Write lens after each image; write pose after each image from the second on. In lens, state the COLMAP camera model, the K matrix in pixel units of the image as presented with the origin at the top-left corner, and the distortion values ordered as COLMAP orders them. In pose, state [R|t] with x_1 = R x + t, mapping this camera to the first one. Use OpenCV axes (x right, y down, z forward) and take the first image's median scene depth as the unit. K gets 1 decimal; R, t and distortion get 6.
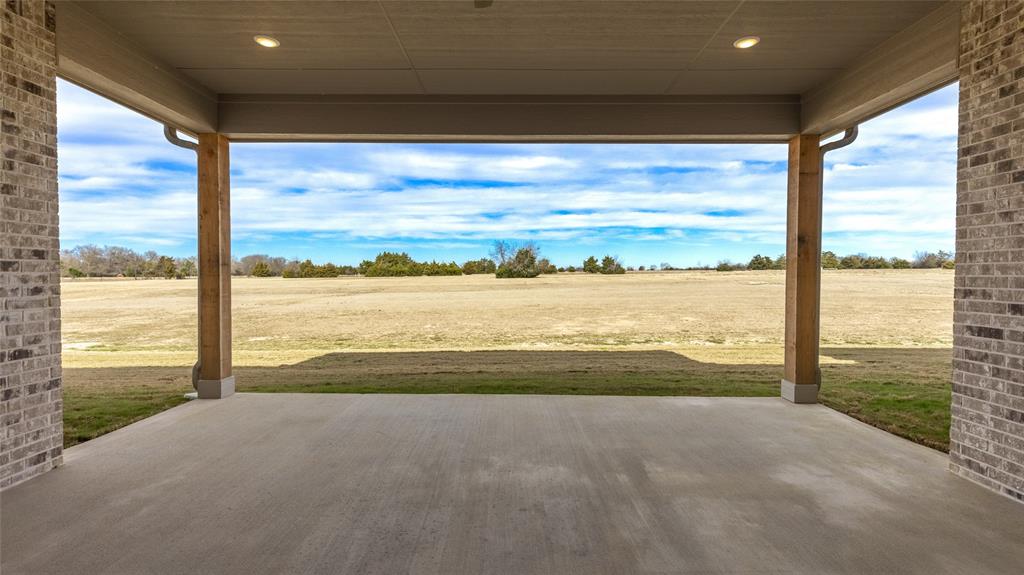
lens RADIAL K [[470.3, 0, 517.1], [0, 470.3, 280.9], [0, 0, 1]] dist [0.000478, -0.000136]
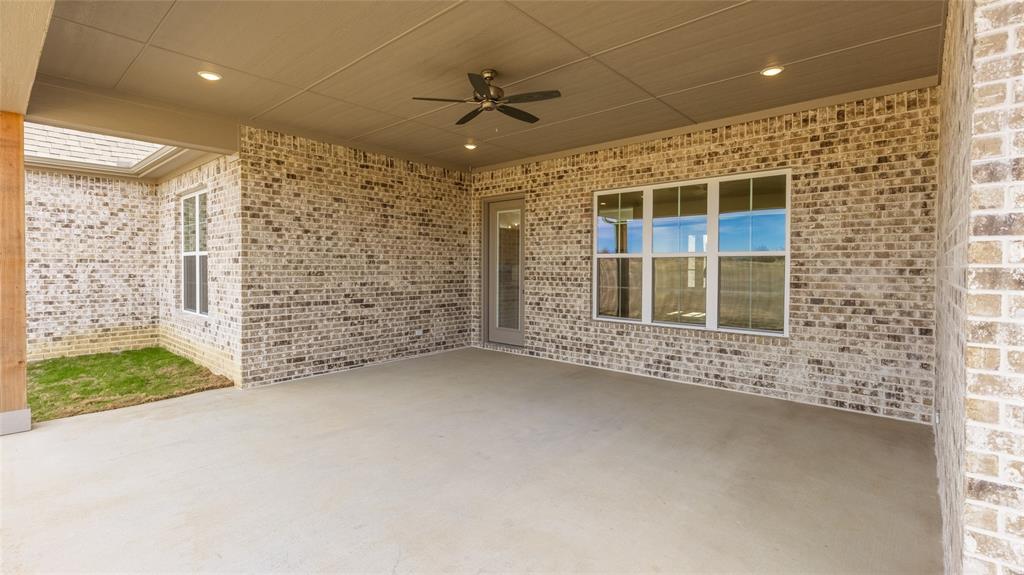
lens RADIAL K [[470.3, 0, 511.9], [0, 470.3, 283.0], [0, 0, 1]] dist [0.000478, -0.000136]
pose [[-0.759320, -0.017603, 0.650479, -1.049800], [0.010947, 0.999147, 0.039818, -0.052522], [-0.650625, 0.037356, -0.758480, 1.817094]]
